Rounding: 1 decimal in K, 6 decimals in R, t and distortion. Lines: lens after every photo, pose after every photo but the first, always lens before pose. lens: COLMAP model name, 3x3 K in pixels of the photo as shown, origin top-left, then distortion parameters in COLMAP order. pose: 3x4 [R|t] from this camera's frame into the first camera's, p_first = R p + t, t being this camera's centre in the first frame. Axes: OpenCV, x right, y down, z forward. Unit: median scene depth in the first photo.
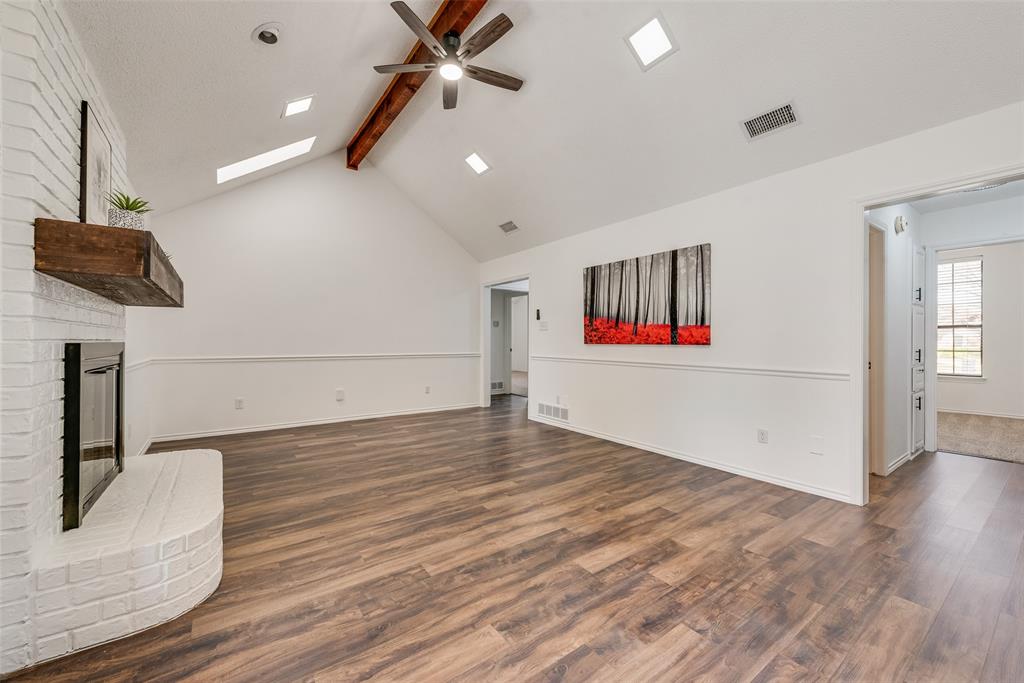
lens RADIAL K [[403.4, 0, 507.6], [0, 403.4, 341.3], [0, 0, 1]] dist [0.011163, -0.004768]
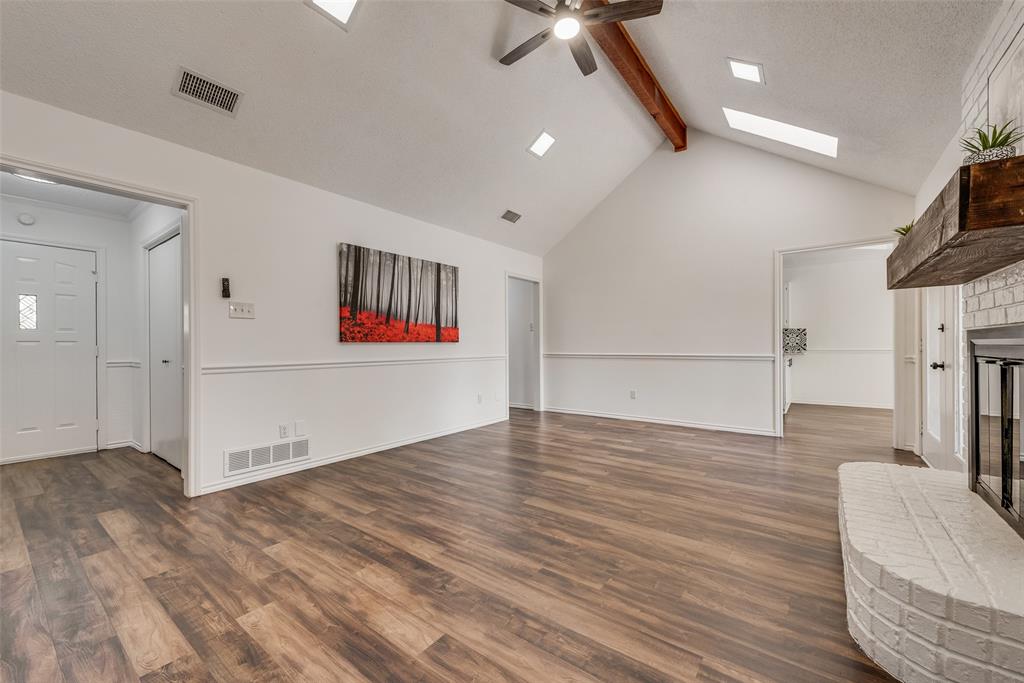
lens RADIAL K [[403.4, 0, 507.6], [0, 403.4, 341.3], [0, 0, 1]] dist [0.011163, -0.004768]
pose [[-0.294251, 0.006067, 0.955709, -0.803618], [0.005450, 0.999974, -0.004669, 0.013176], [-0.955713, 0.003835, -0.294276, 1.173093]]
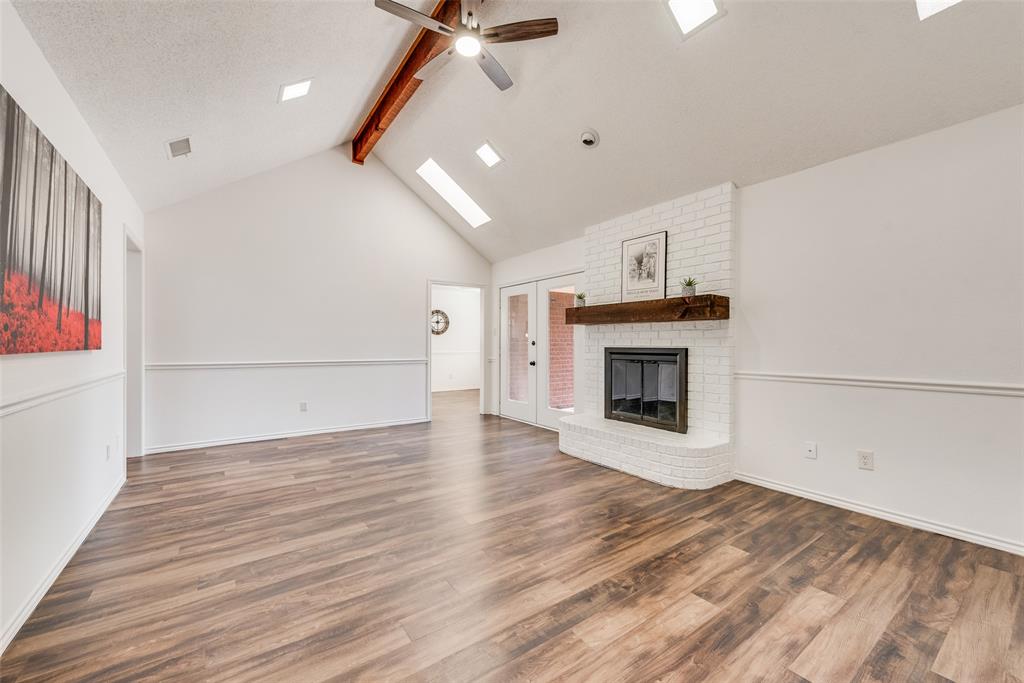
lens RADIAL K [[403.4, 0, 507.6], [0, 403.4, 341.3], [0, 0, 1]] dist [0.011163, -0.004768]
pose [[-0.999947, -0.005877, 0.008425, -0.200630], [-0.005922, 0.999968, -0.005345, -0.004627], [-0.008393, -0.005394, -0.999950, 1.601645]]
